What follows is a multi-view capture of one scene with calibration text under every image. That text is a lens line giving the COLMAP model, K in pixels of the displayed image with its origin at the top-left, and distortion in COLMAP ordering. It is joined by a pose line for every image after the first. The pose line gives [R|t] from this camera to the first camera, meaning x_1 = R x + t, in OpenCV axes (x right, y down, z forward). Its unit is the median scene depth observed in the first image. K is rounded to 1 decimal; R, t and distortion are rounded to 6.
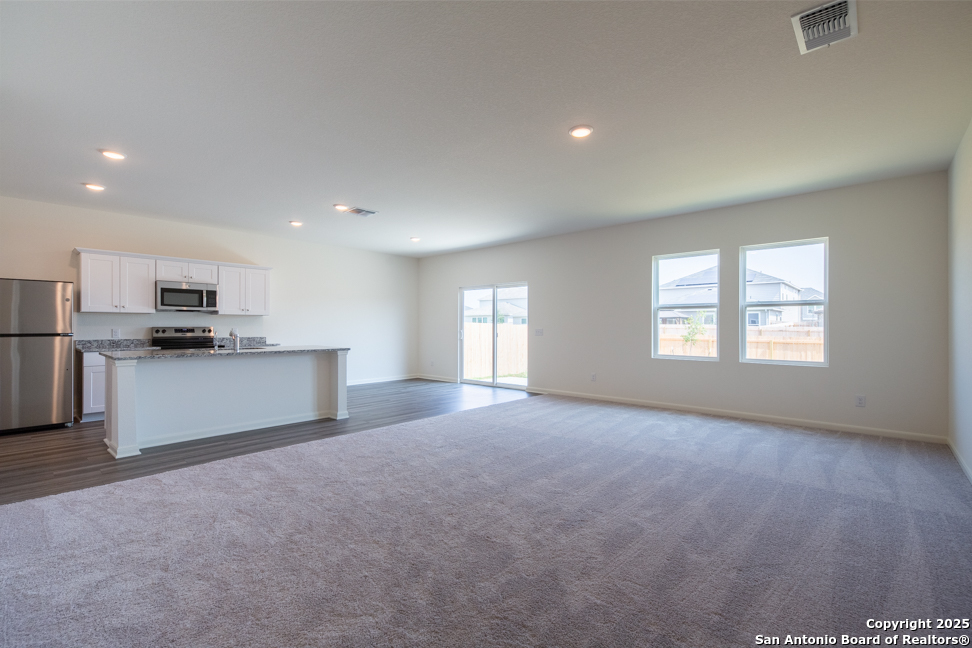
lens RADIAL K [[434.1, 0, 491.2], [0, 434.1, 325.7], [0, 0, 1]] dist [0.013340, -0.004886]
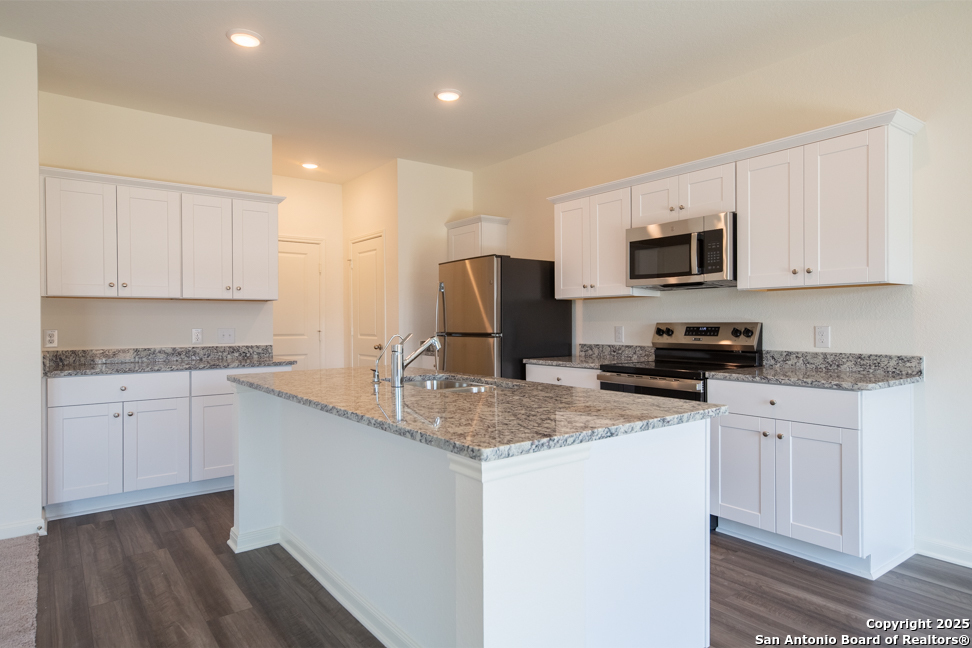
lens RADIAL K [[575.0, 0, 479.8], [0, 575.0, 325.8], [0, 0, 1]] dist [0.005796, 0.010964]
pose [[-0.193247, 0.007499, -0.981122, -0.088987], [0.007408, 0.999953, 0.006183, 0.000785], [0.981122, -0.006073, -0.193293, 0.906134]]
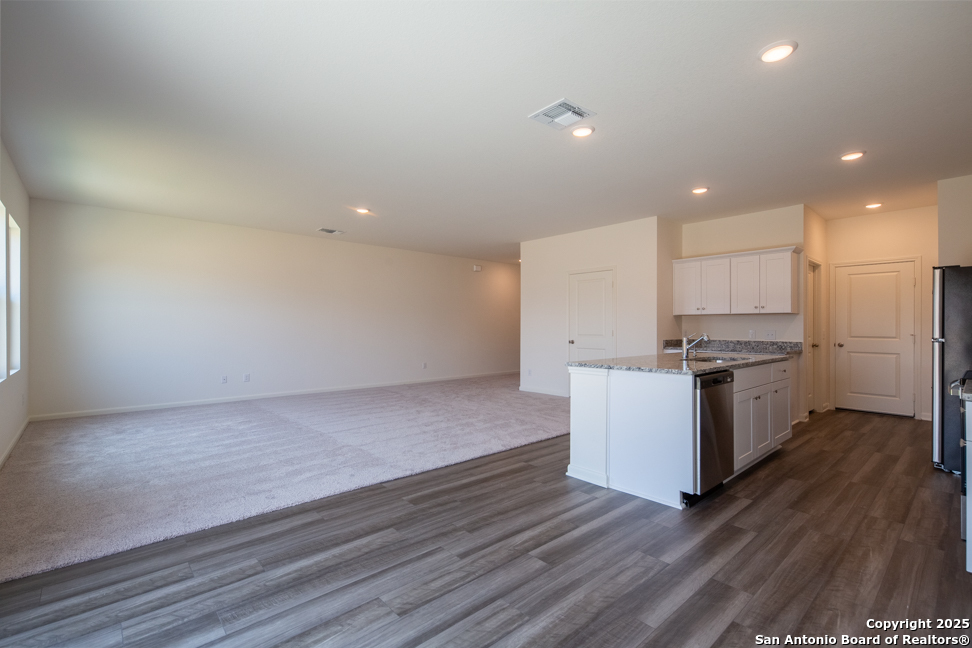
lens RADIAL K [[434.1, 0, 490.9], [0, 434.1, 326.2], [0, 0, 1]] dist [0.013340, -0.004886]
pose [[-0.995418, -0.000059, 0.095616, -0.242331], [-0.000644, 0.999981, -0.006095, 0.002875], [-0.095614, -0.006129, -0.995400, 1.412330]]
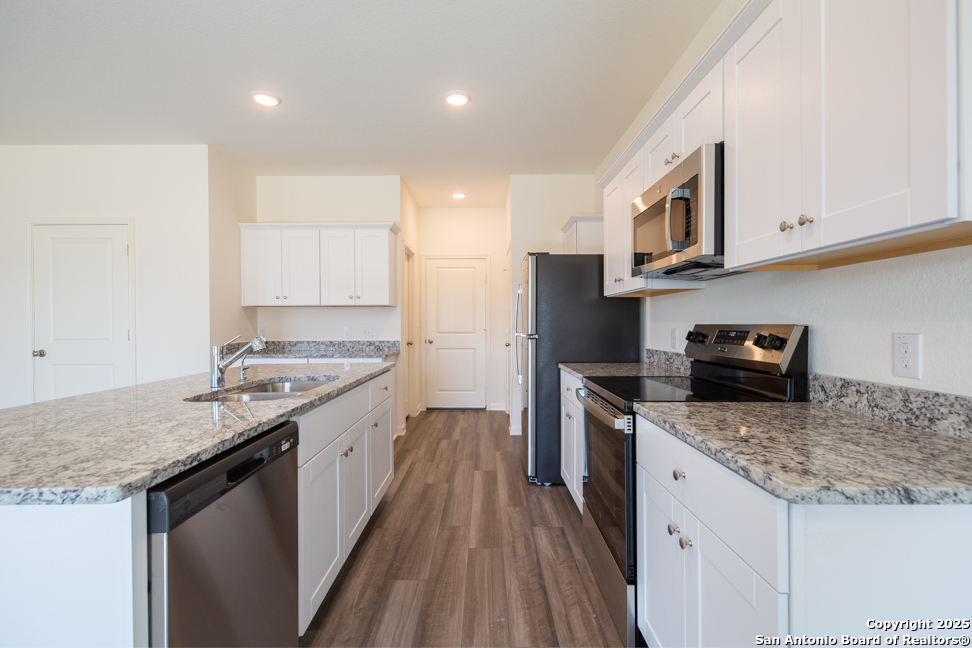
lens RADIAL K [[434.1, 0, 480.1], [0, 434.1, 325.8], [0, 0, 1]] dist [0.013340, -0.004886]
pose [[-0.745440, 0.008330, -0.666520, -0.390113], [0.006973, 0.999965, 0.004700, 0.001255], [0.666536, -0.001144, -0.745472, 1.123206]]
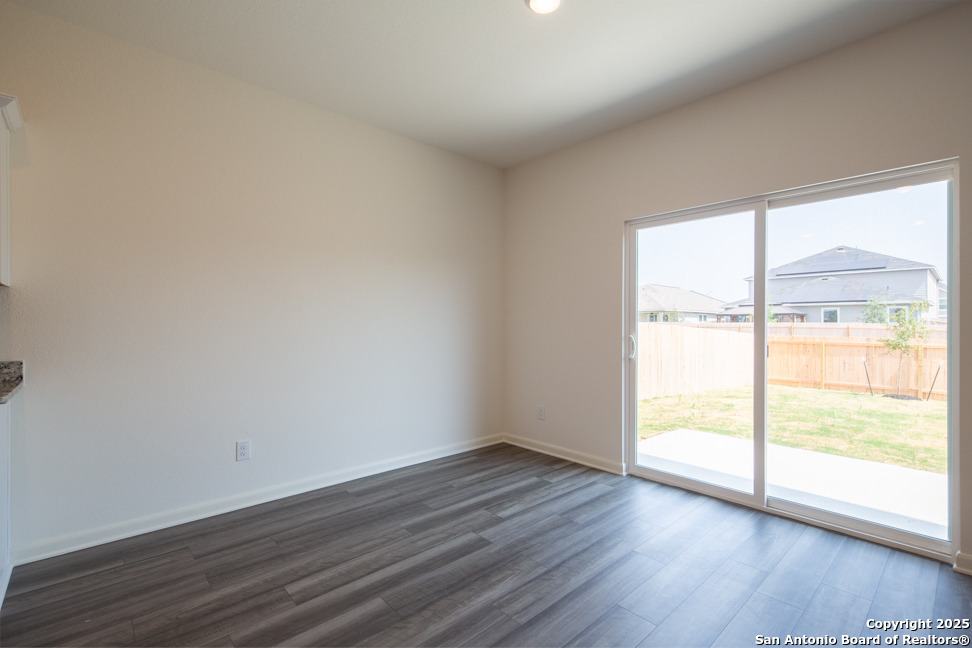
lens RADIAL K [[434.1, 0, 489.8], [0, 434.1, 329.3], [0, 0, 1]] dist [0.013340, -0.004886]
pose [[0.995842, 0.001938, -0.091076, -0.216305], [-0.000877, 0.999931, 0.011681, 0.001693], [0.091093, -0.011552, 0.995775, 0.858536]]
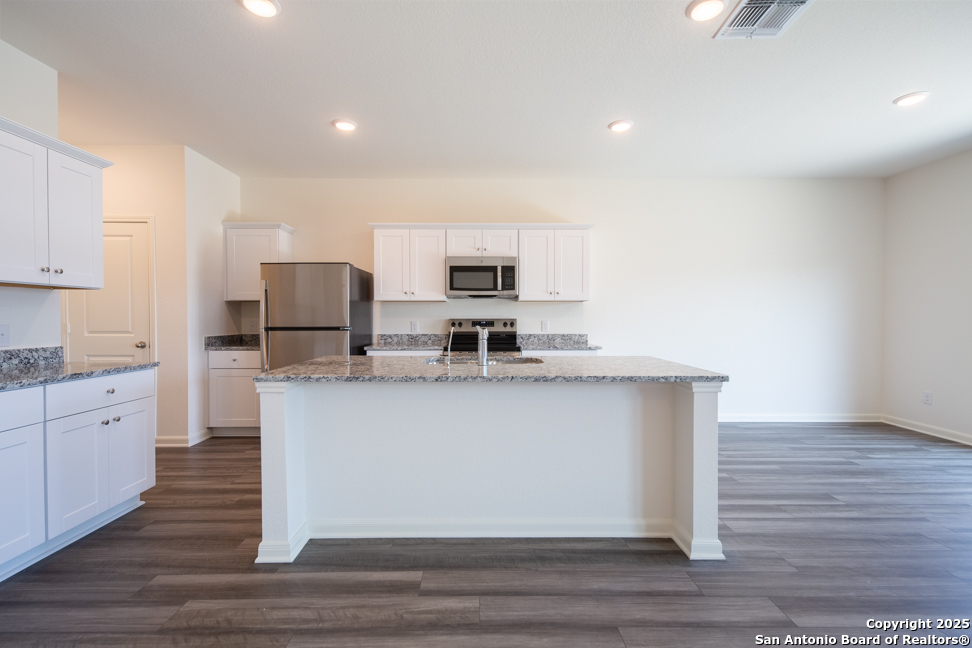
lens RADIAL K [[434.1, 0, 482.0], [0, 434.1, 321.3], [0, 0, 1]] dist [0.013340, -0.004886]
pose [[0.674939, 0.005061, -0.737856, -0.164852], [0.002604, 0.999954, 0.009240, 0.000261], [0.737869, -0.008157, 0.674895, 0.511738]]
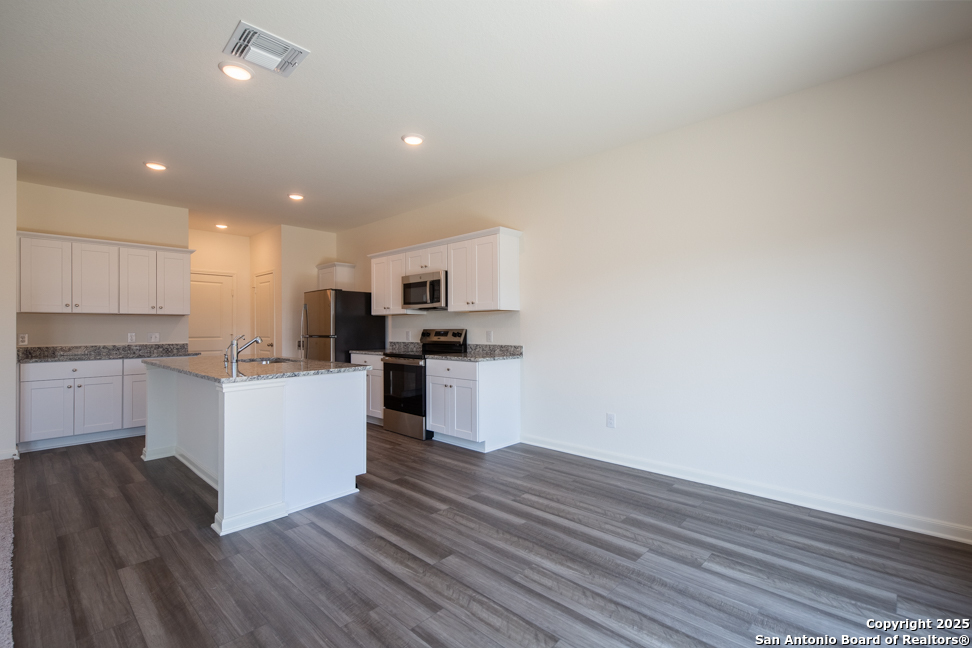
lens RADIAL K [[434.1, 0, 478.6], [0, 434.1, 326.3], [0, 0, 1]] dist [0.013340, -0.004886]
pose [[-0.024172, -0.004234, -0.999699, 0.096177], [0.006900, 0.999967, -0.004402, 0.001511], [0.999684, -0.007004, -0.024142, 1.105231]]
